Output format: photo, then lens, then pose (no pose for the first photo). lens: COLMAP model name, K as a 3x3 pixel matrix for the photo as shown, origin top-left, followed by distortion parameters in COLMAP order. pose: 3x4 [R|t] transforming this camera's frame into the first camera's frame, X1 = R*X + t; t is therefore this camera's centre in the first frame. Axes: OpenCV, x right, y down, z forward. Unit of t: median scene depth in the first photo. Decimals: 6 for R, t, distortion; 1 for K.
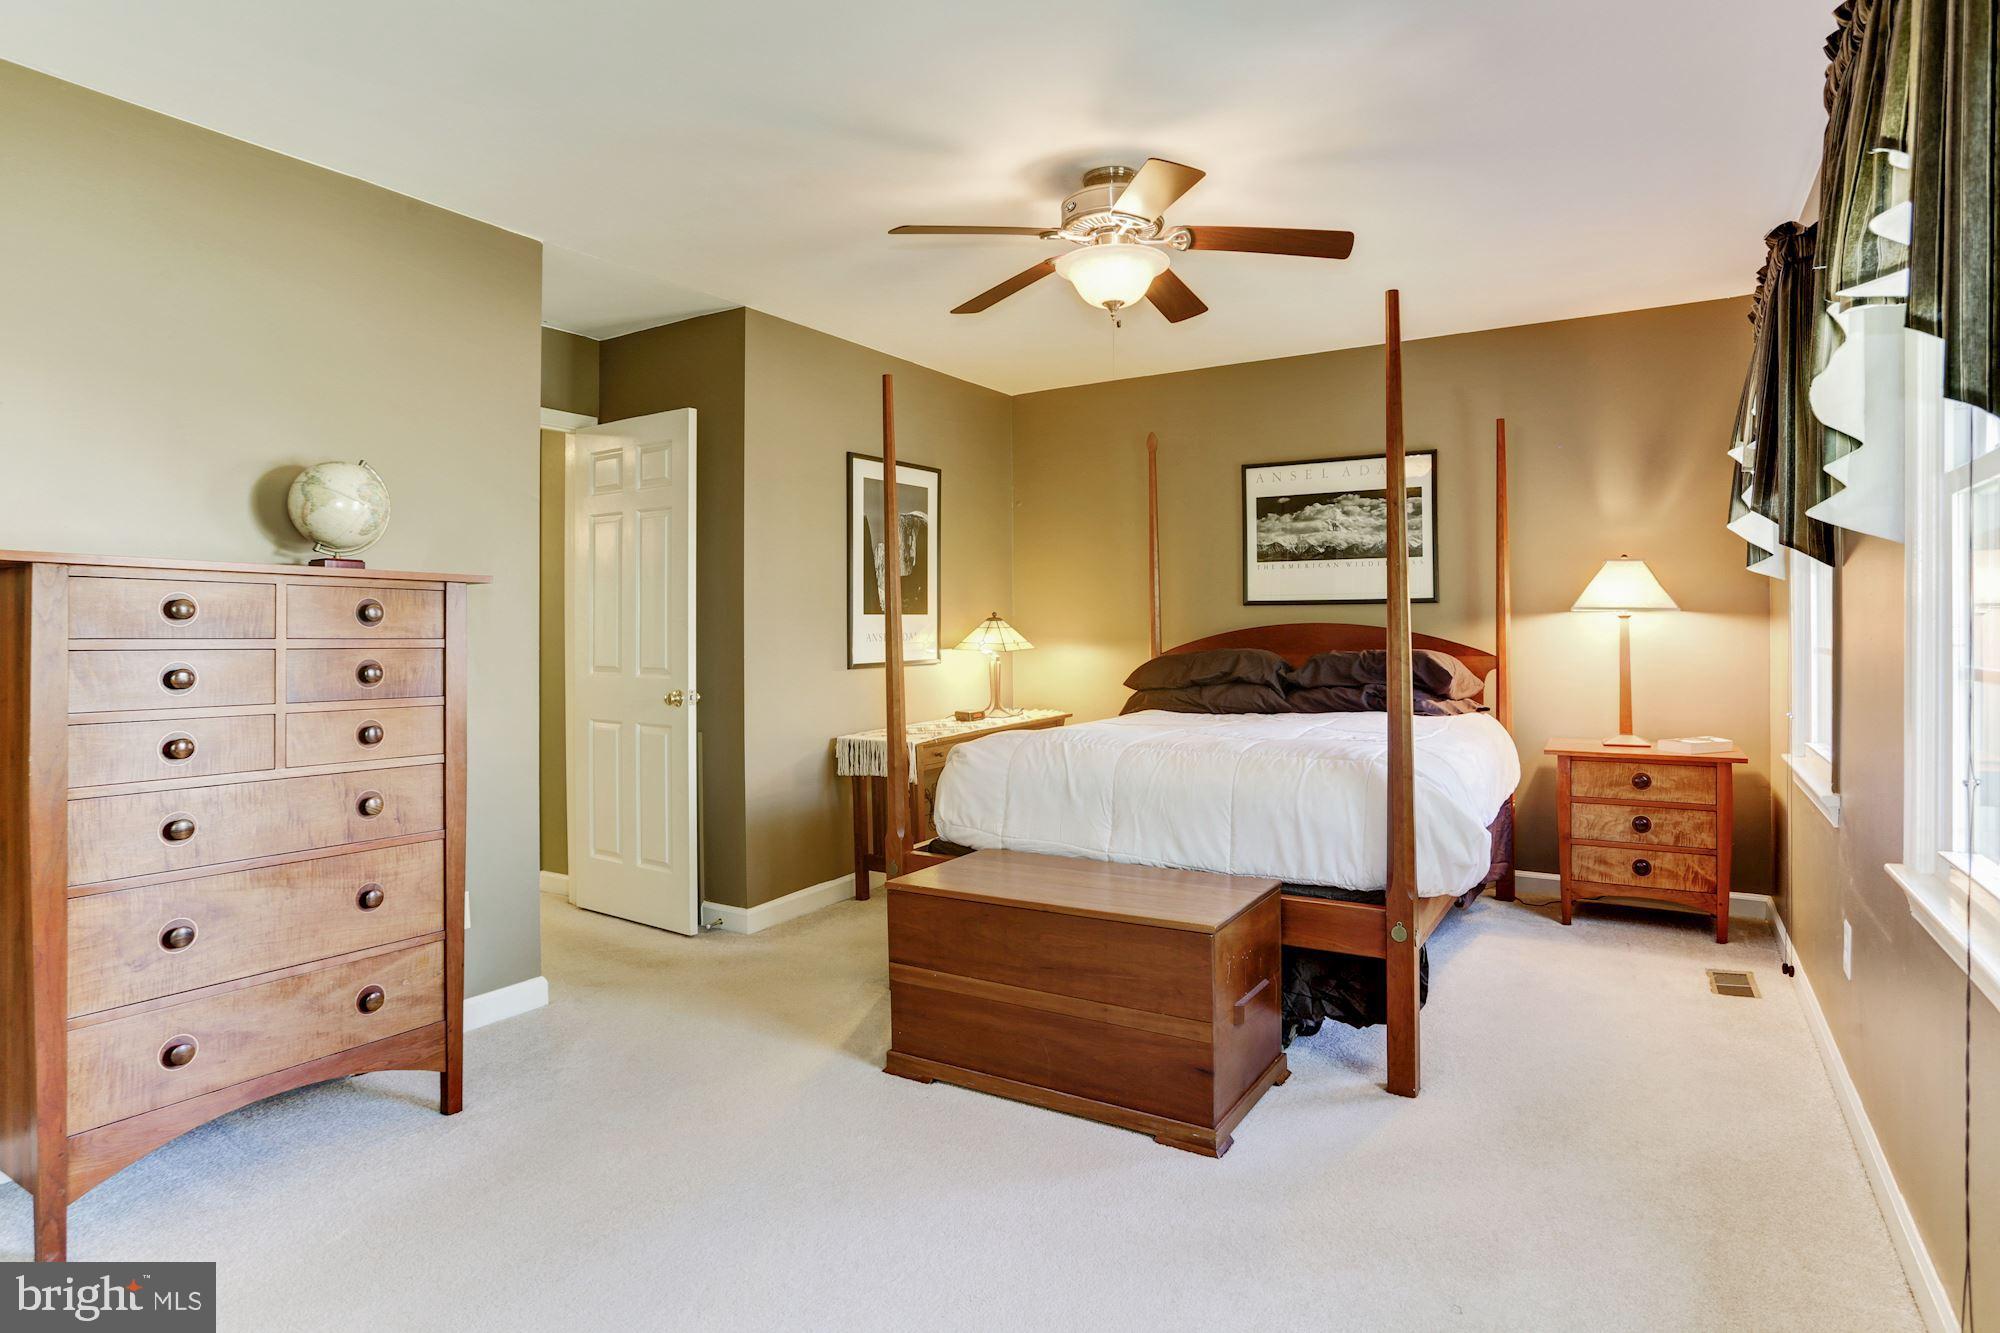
lens RADIAL K [[1070.5, 0, 999.0], [0, 1070.5, 656.0], [0, 0, 1]] dist [-0.008256, 0.008634]
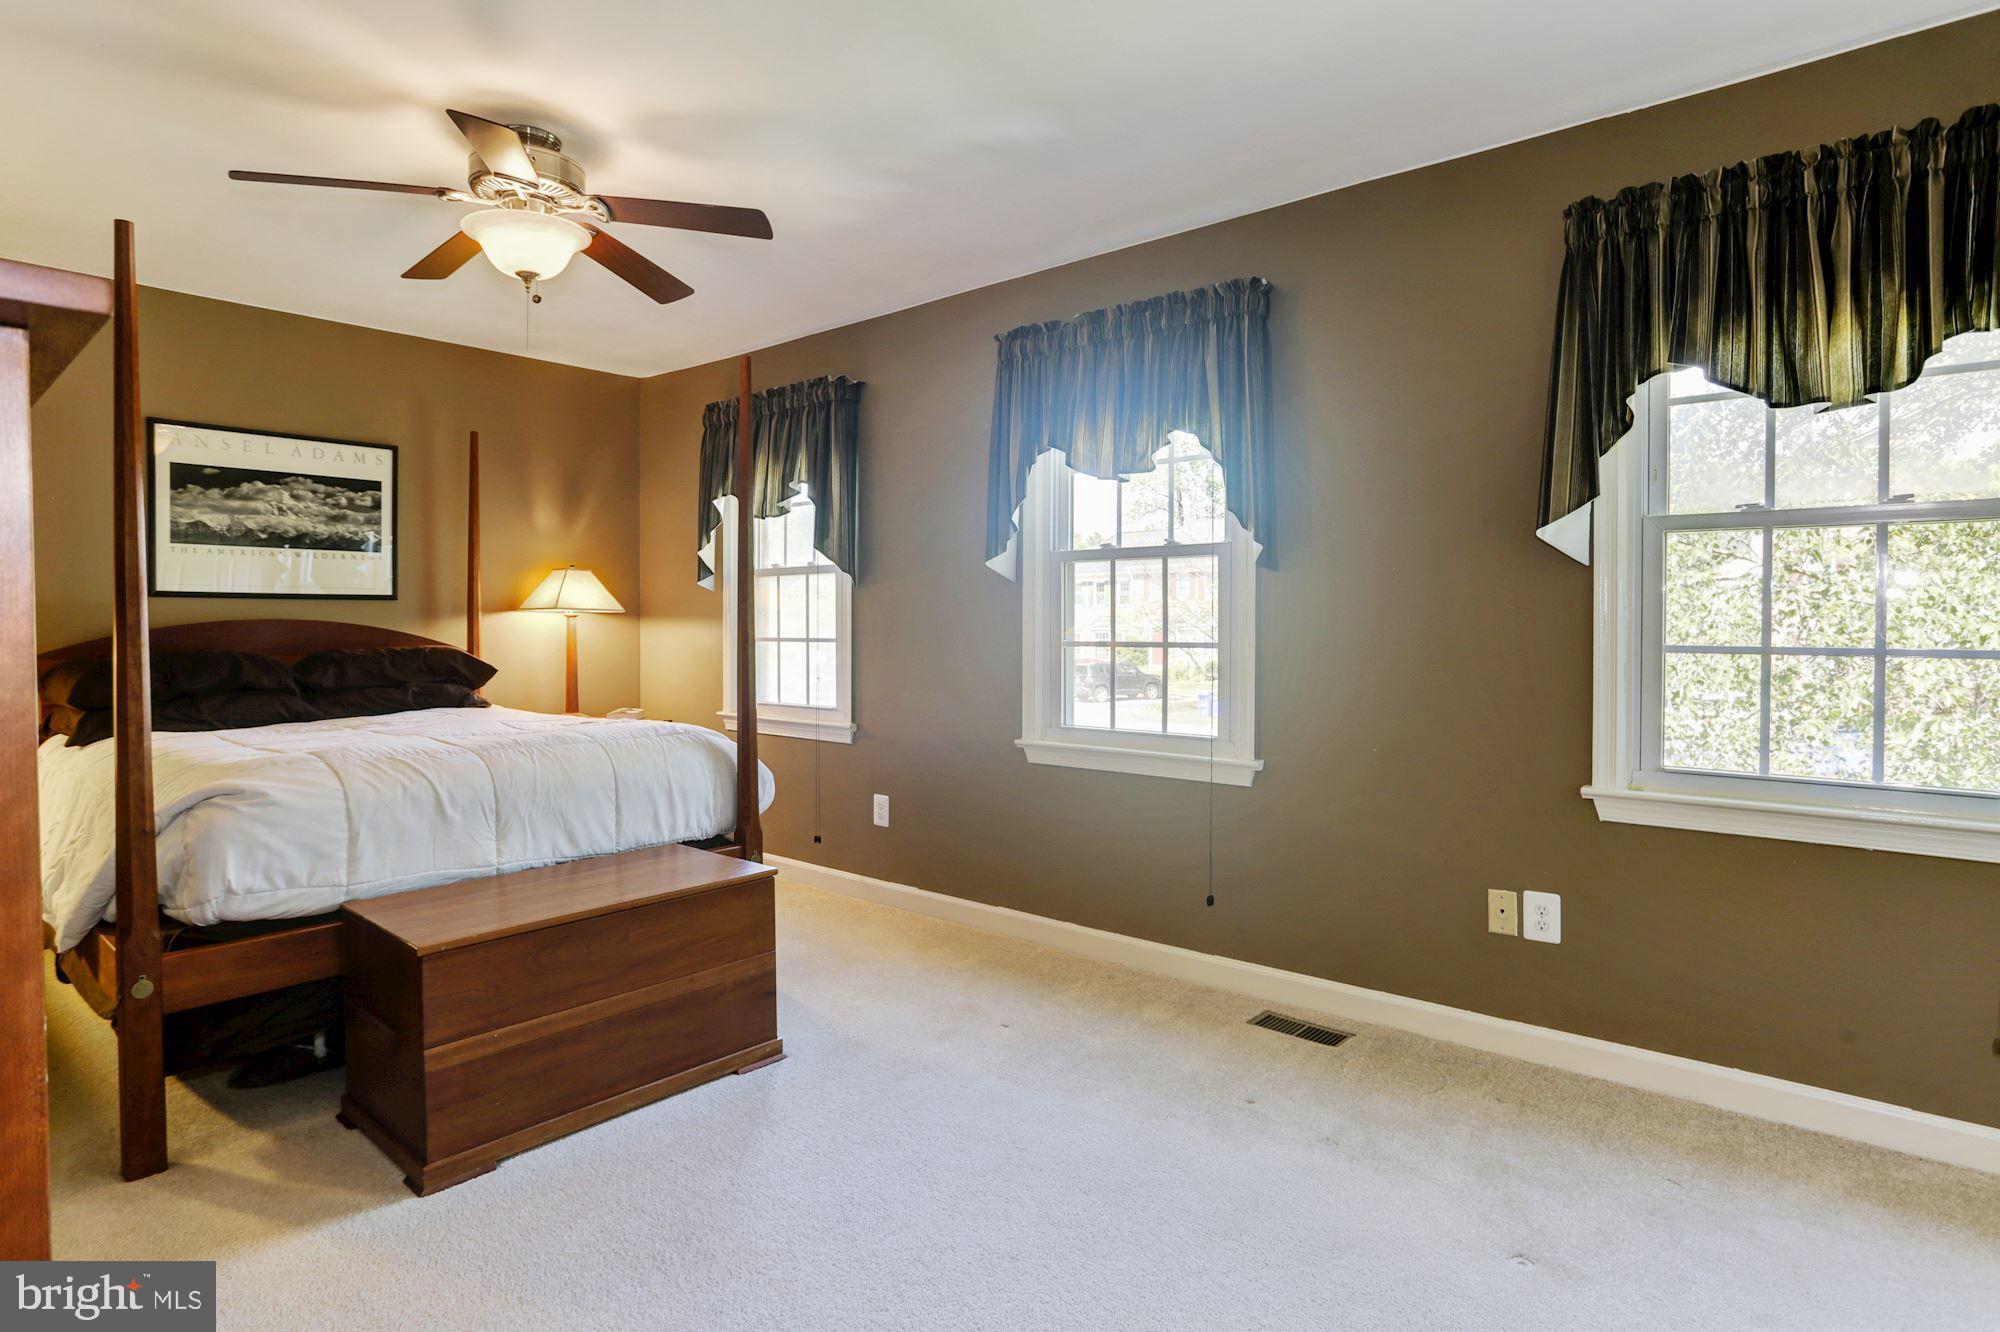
lens RADIAL K [[1070.5, 0, 999.9], [0, 1070.5, 651.8], [0, 0, 1]] dist [-0.008256, 0.008634]
pose [[0.174129, -0.020126, 0.984517, -0.462893], [0.030580, 0.999419, 0.015022, 0.000695], [-0.984248, 0.027490, 0.174643, 0.266959]]
